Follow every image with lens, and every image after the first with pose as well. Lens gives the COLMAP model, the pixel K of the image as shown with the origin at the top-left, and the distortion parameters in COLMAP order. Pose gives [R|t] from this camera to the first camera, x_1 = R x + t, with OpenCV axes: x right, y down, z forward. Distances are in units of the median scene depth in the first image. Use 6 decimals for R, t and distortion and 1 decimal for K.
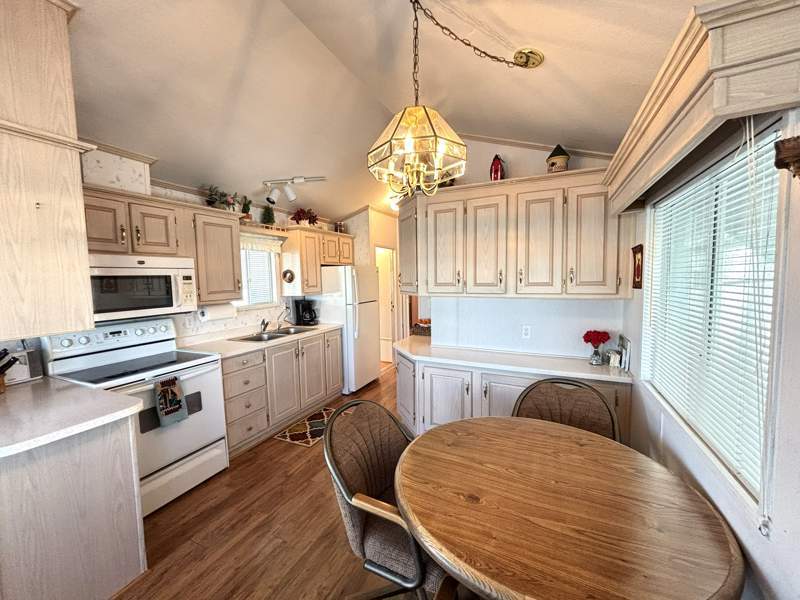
lens RADIAL K [[321.8, 0, 395.6], [0, 321.8, 300.2], [0, 0, 1]] dist [0.000420, -0.001176]
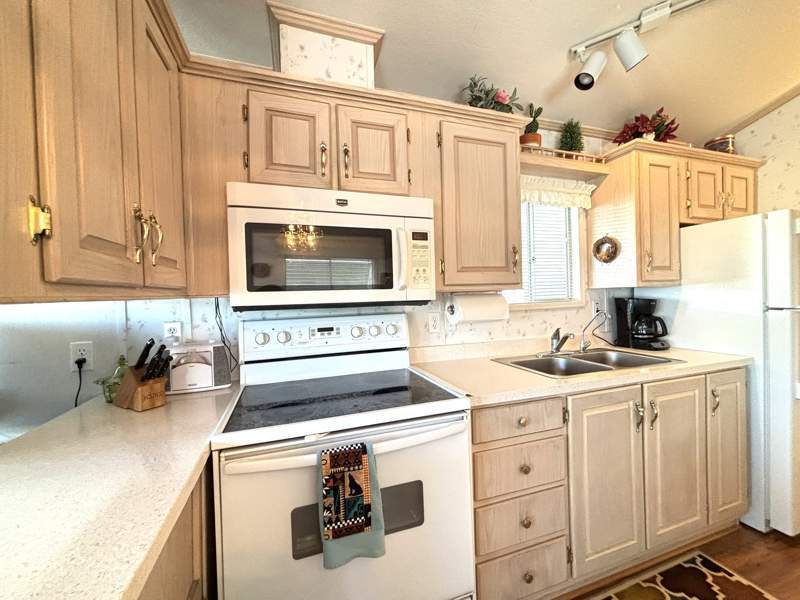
lens RADIAL K [[321.8, 0, 398.3], [0, 321.8, 299.3], [0, 0, 1]] dist [0.000420, -0.001176]
pose [[0.696815, 0.011331, -0.717161, -0.257289], [-0.040056, 0.998930, -0.023137, 0.040833], [0.716131, 0.044849, 0.696523, 0.533656]]
